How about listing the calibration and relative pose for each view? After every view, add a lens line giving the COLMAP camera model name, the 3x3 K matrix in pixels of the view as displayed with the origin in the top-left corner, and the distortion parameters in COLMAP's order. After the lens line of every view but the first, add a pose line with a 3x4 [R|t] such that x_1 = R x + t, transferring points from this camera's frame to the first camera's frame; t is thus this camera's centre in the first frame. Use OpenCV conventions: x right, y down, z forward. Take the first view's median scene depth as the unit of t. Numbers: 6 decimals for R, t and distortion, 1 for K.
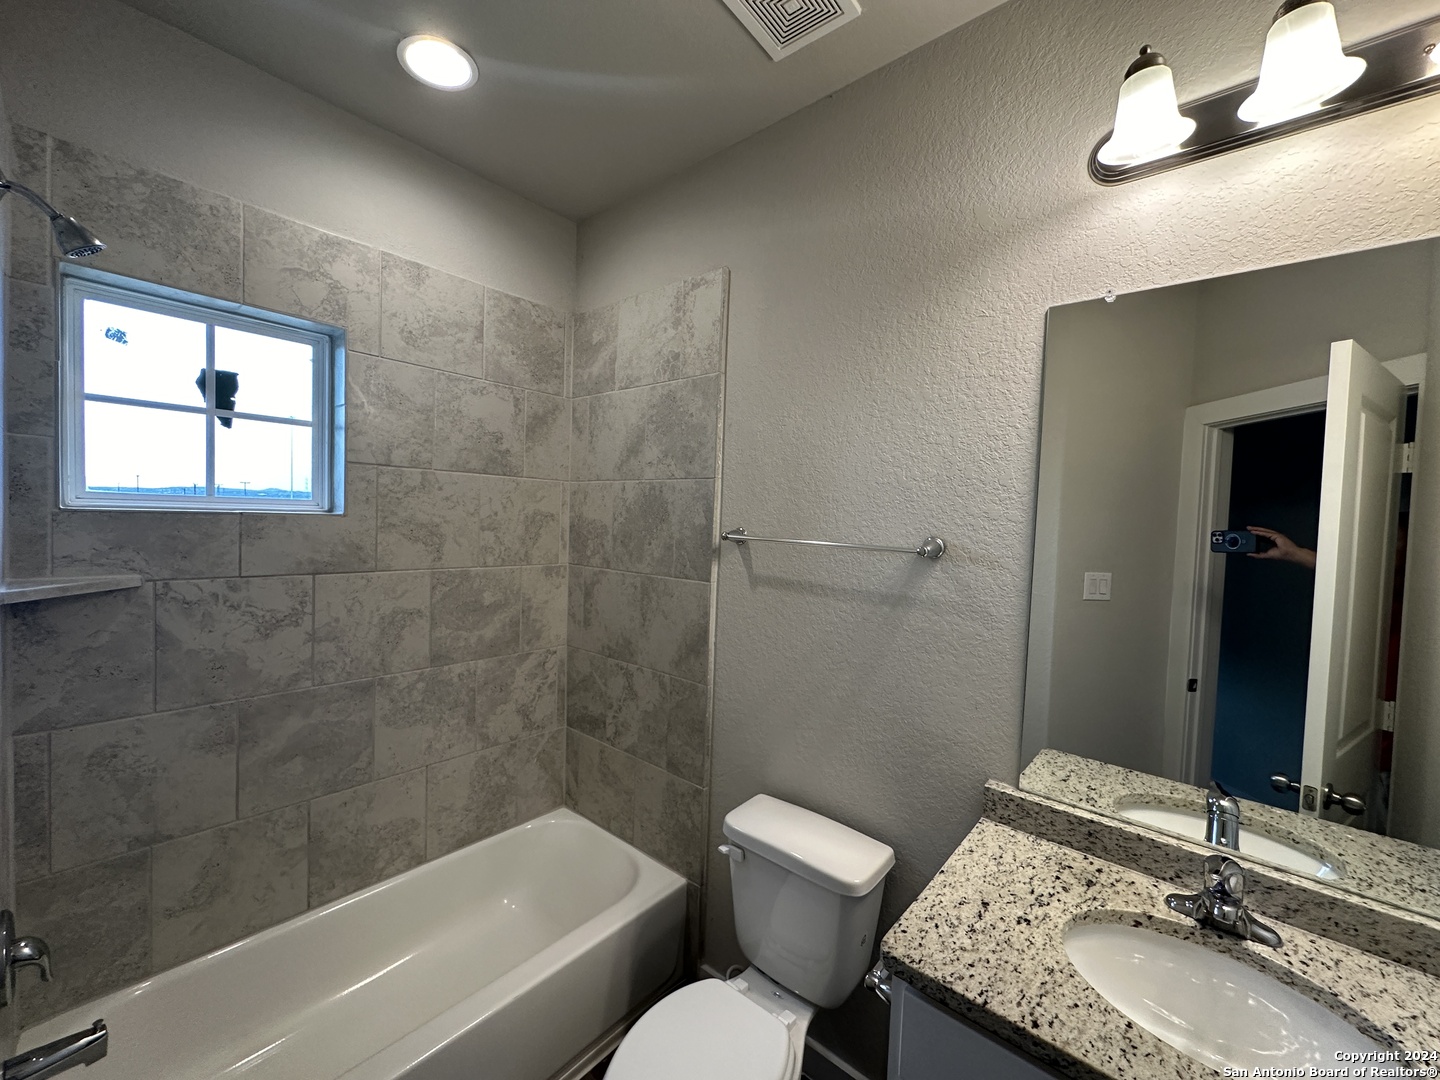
lens RADIAL K [[574.3, 0, 720.6], [0, 574.3, 549.8], [0, 0, 1]] dist [-0.002982, 0.000465]
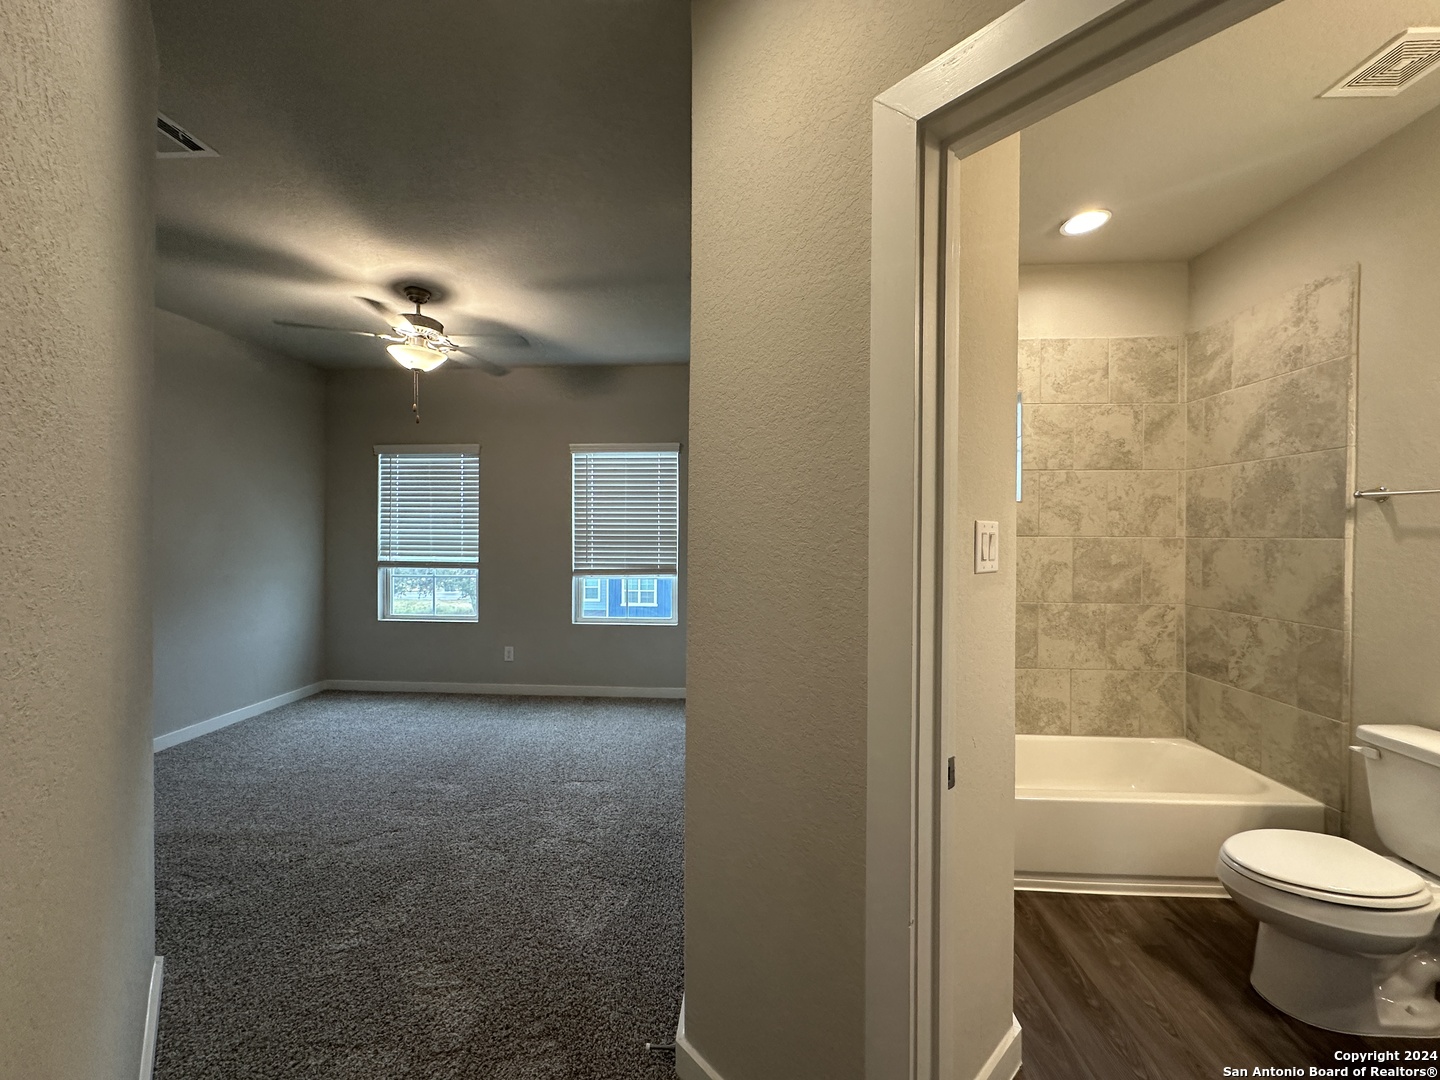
lens RADIAL K [[574.3, 0, 725.8], [0, 574.3, 535.4], [0, 0, 1]] dist [-0.002982, 0.000465]
pose [[0.607591, -0.028974, -0.793721, 0.127159], [-0.026400, 0.998045, -0.056642, 0.135910], [0.793811, 0.055369, 0.605639, -0.604010]]
